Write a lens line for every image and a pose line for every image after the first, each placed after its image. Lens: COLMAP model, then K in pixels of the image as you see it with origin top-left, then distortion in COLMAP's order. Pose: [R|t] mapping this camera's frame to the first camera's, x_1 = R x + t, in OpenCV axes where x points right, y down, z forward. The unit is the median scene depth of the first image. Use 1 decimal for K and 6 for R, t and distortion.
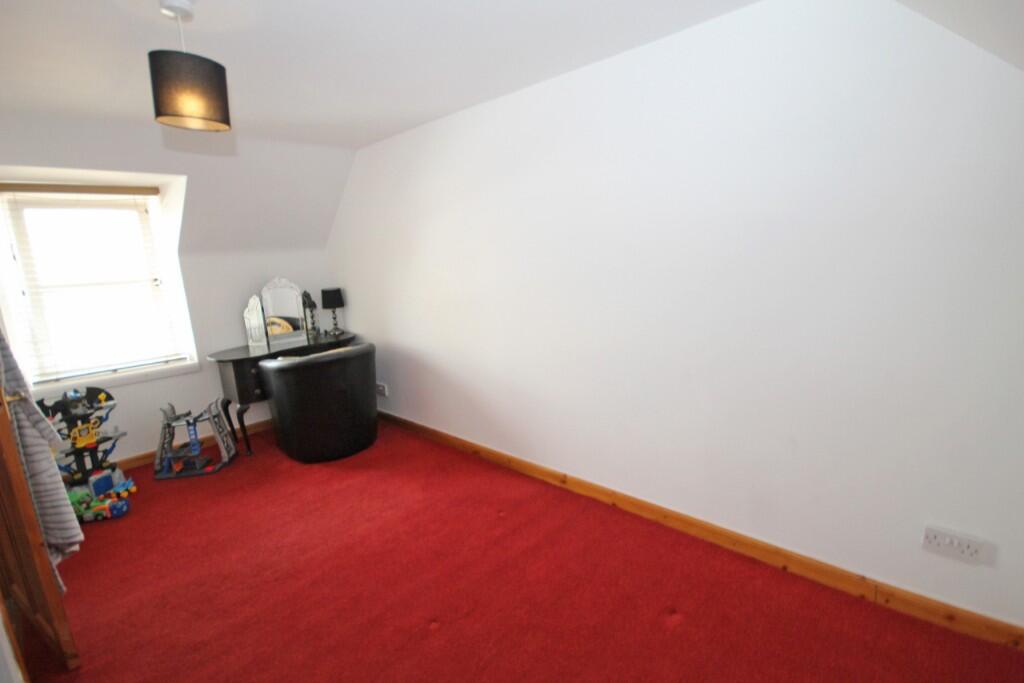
lens RADIAL K [[466.8, 0, 512.0], [0, 466.8, 341.5], [0, 0, 1]] dist [-0.001447, -0.000362]
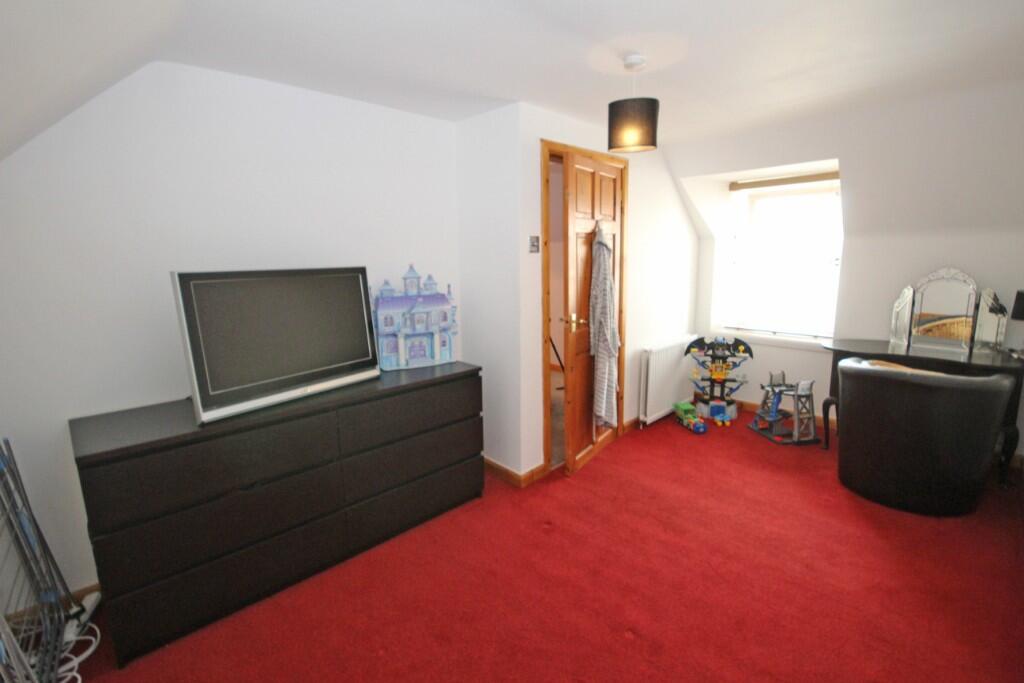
lens RADIAL K [[471.3, 0, 519.4], [0, 471.3, 345.1], [0, 0, 1]] dist [-0.001000, -0.000498]
pose [[-0.026684, 0.247837, -0.968434, 0.388635], [-0.168043, 0.953881, 0.248743, -0.109737], [0.985419, 0.169376, 0.016194, 0.375851]]
